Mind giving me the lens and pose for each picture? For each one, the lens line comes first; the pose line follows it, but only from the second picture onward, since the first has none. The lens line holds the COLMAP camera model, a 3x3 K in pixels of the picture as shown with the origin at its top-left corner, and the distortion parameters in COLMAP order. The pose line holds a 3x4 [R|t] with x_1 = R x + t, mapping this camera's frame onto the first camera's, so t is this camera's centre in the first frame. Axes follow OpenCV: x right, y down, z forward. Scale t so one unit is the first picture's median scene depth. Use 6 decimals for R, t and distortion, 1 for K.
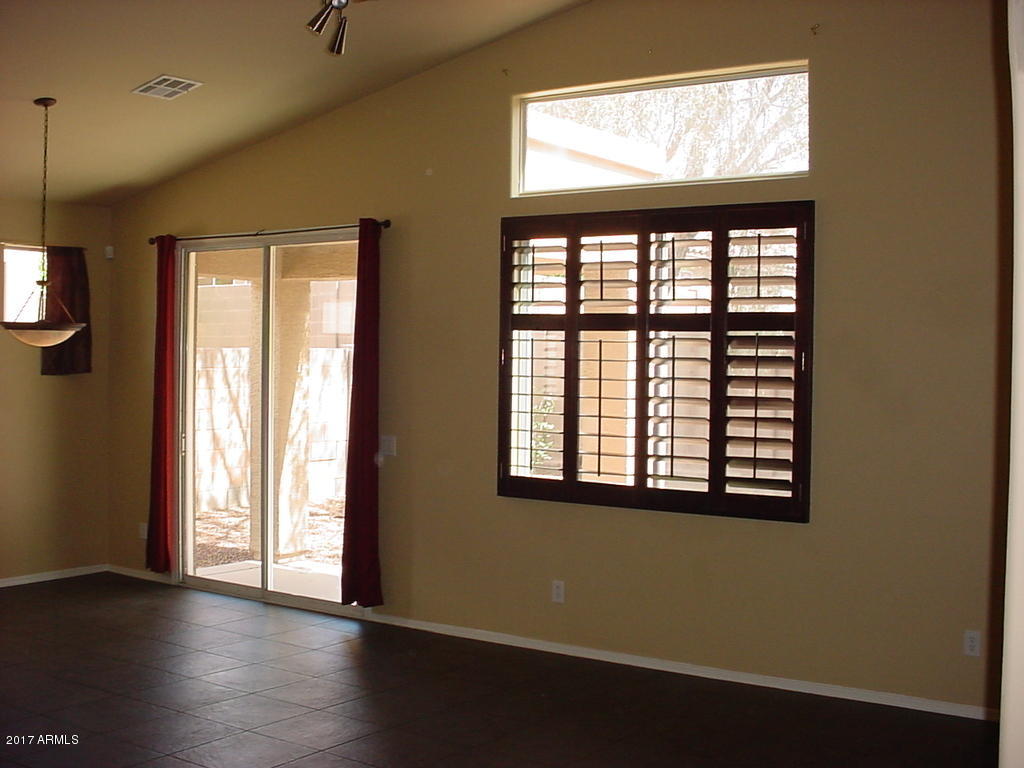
lens RADIAL K [[1253.0, 0, 467.7], [0, 1253.0, 363.5], [0, 0, 1]] dist [-0.144258, 0.000000]
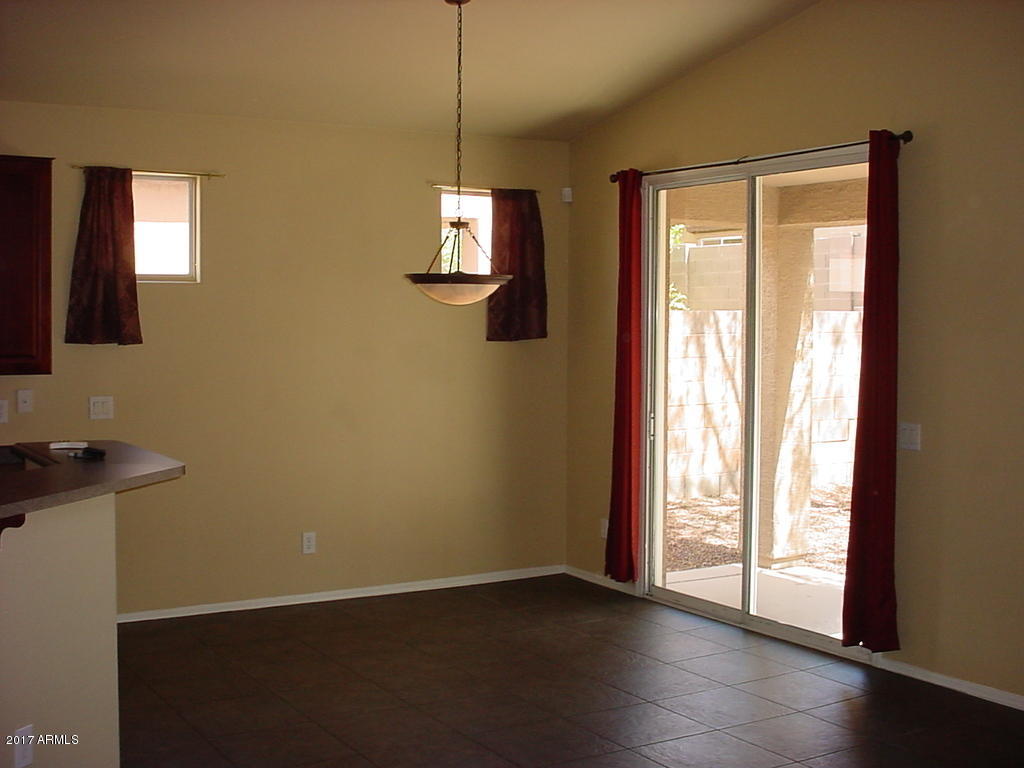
lens RADIAL K [[1253.0, 0, 521.3], [0, 1253.0, 358.3], [0, 0, 1]] dist [-0.144258, 0.000000]
pose [[0.932562, 0.006140, -0.360959, -0.014365], [0.001805, 0.999764, 0.021667, 0.002912], [0.361006, -0.020858, 0.932330, 0.240436]]
